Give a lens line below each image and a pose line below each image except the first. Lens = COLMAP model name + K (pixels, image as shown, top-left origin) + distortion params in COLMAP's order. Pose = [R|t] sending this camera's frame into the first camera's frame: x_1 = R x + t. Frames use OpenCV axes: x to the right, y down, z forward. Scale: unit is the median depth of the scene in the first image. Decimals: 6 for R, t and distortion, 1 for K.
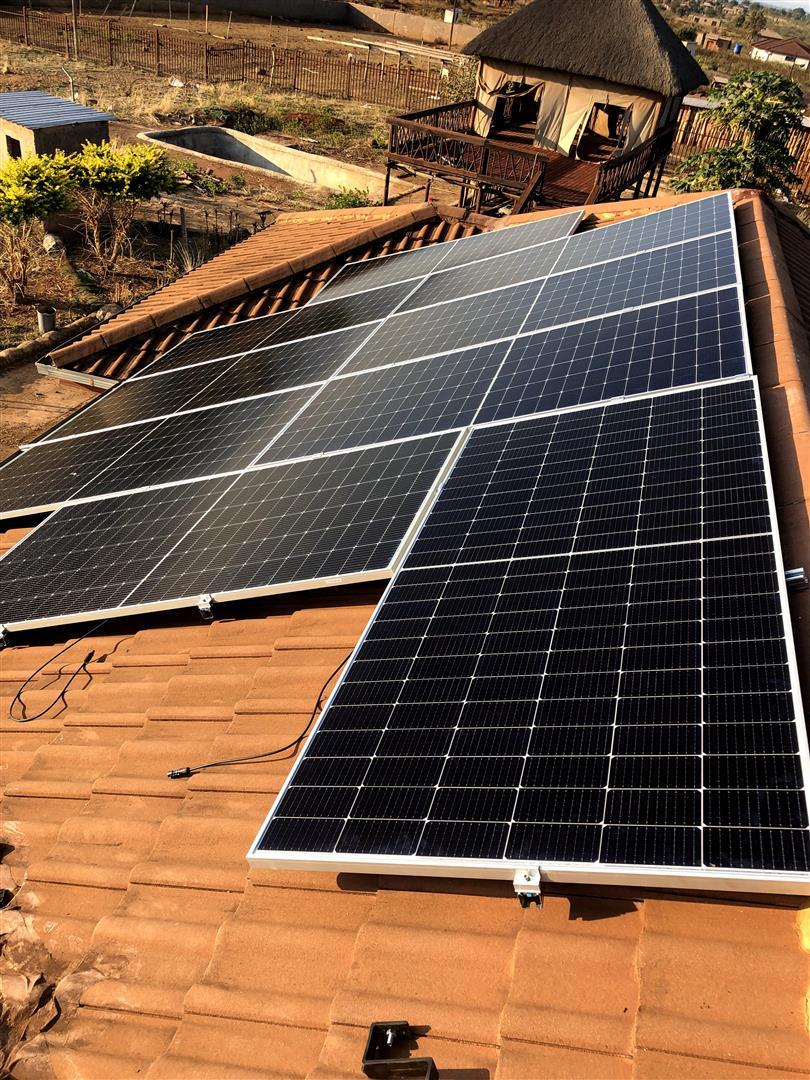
lens RADIAL K [[878.5, 0, 415.2], [0, 878.5, 536.0], [0, 0, 1]] dist [0.026081, -0.012474]
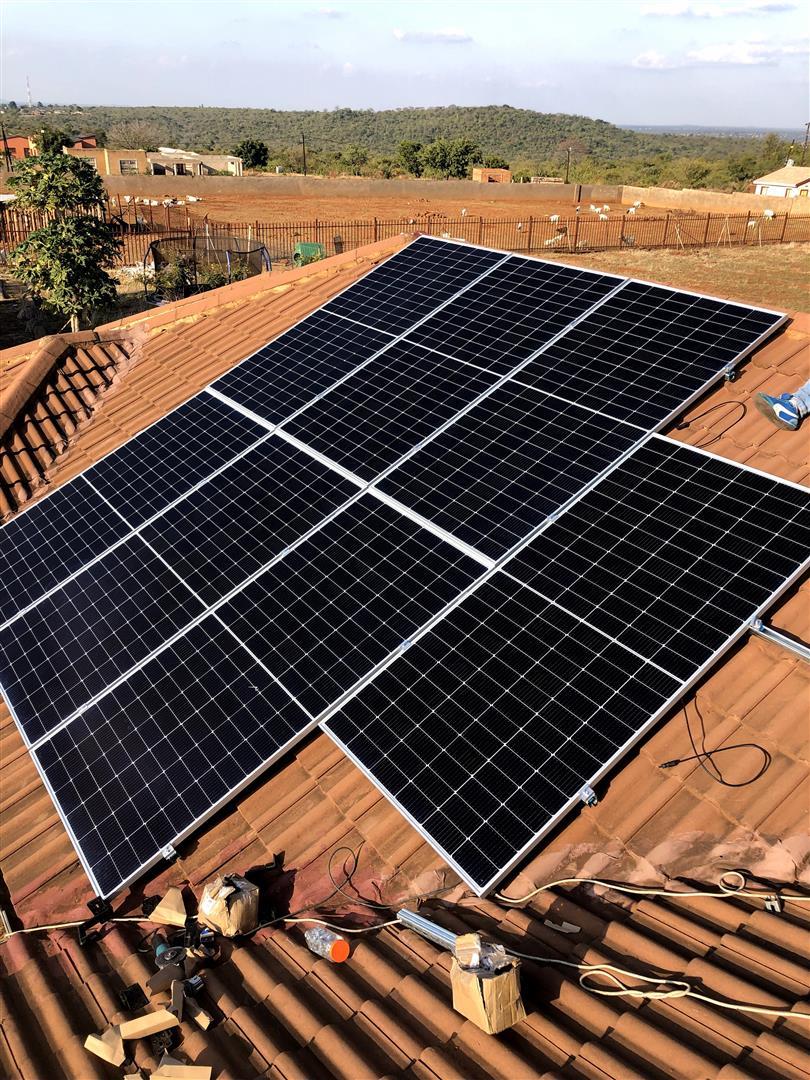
lens RADIAL K [[879.3, 0, 407.3], [0, 879.3, 531.5], [0, 0, 1]] dist [0.017365, 0.006995]
pose [[0.633198, -0.439734, 0.636941, -0.182607], [0.483069, 0.867502, 0.118680, -0.057790], [-0.604735, 0.232538, 0.761722, 0.057080]]
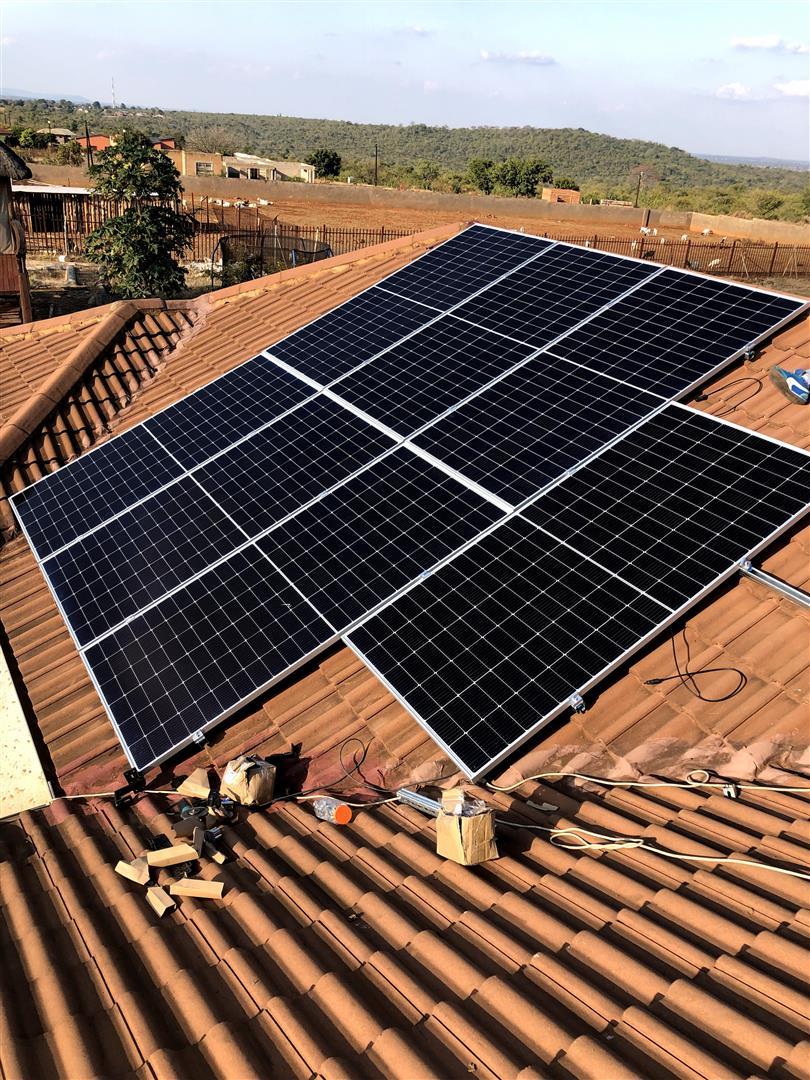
lens RADIAL K [[878.5, 0, 415.2], [0, 878.5, 536.0], [0, 0, 1]] dist [0.026081, -0.012474]
pose [[0.688852, -0.386749, 0.613113, -0.198704], [0.425963, 0.900319, 0.089334, -0.040883], [-0.586547, 0.199625, 0.784928, 0.044060]]
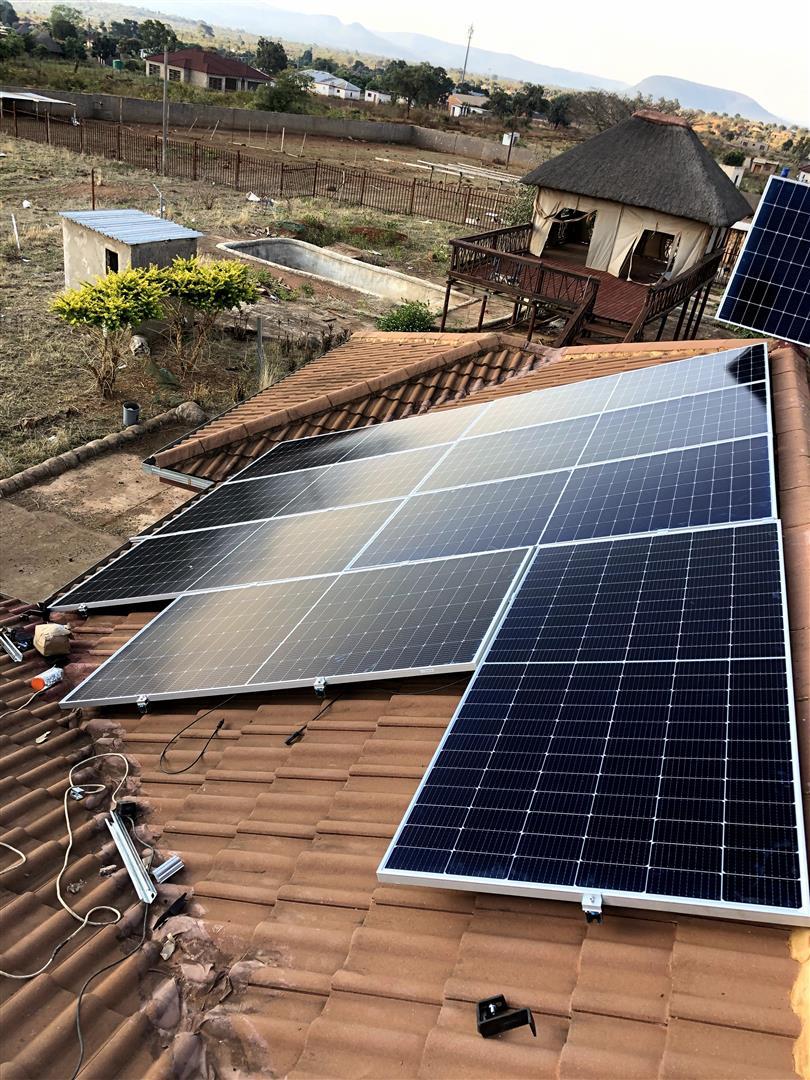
lens RADIAL K [[878.5, 0, 415.2], [0, 878.5, 536.0], [0, 0, 1]] dist [0.026081, -0.012474]
pose [[0.997966, 0.043378, -0.046722, -0.008808], [-0.047999, 0.993544, -0.102798, -0.001521], [0.041961, 0.104831, 0.993604, -0.035564]]
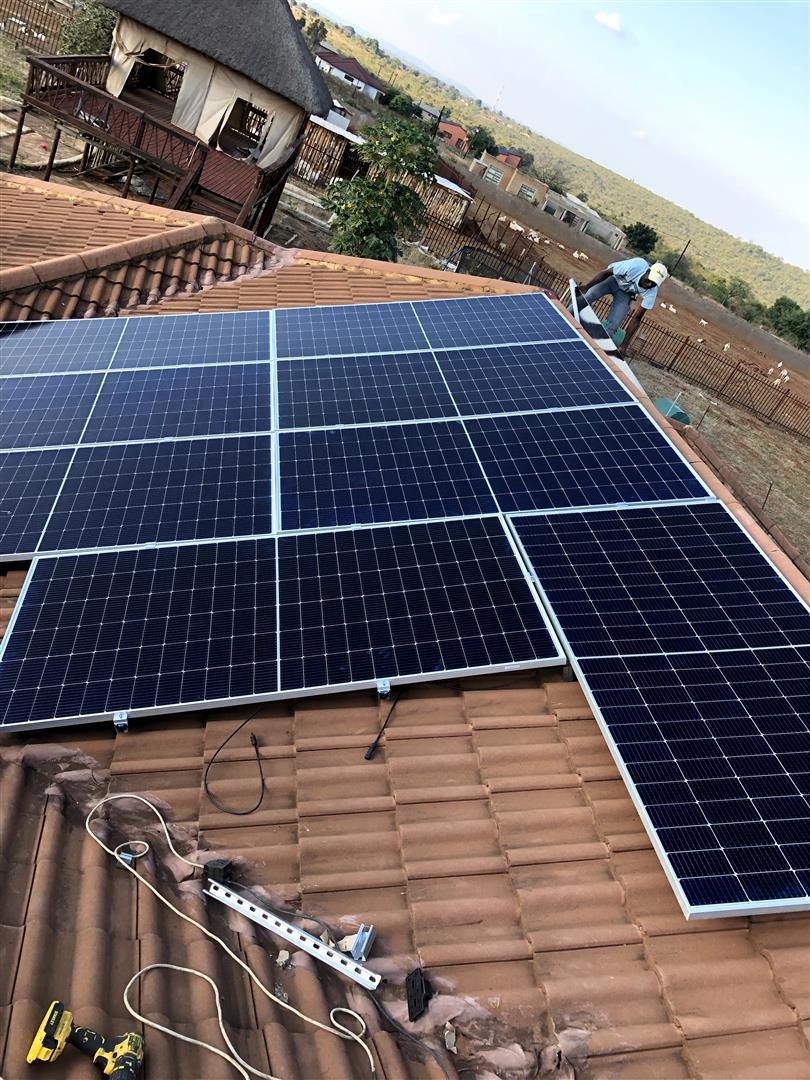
lens RADIAL K [[878.5, 0, 415.2], [0, 878.5, 536.0], [0, 0, 1]] dist [0.026081, -0.012474]
pose [[0.872882, 0.034859, 0.486685, -0.113418], [-0.048215, 0.998725, 0.014941, -0.019721], [-0.485544, -0.036507, 0.873450, 0.004682]]
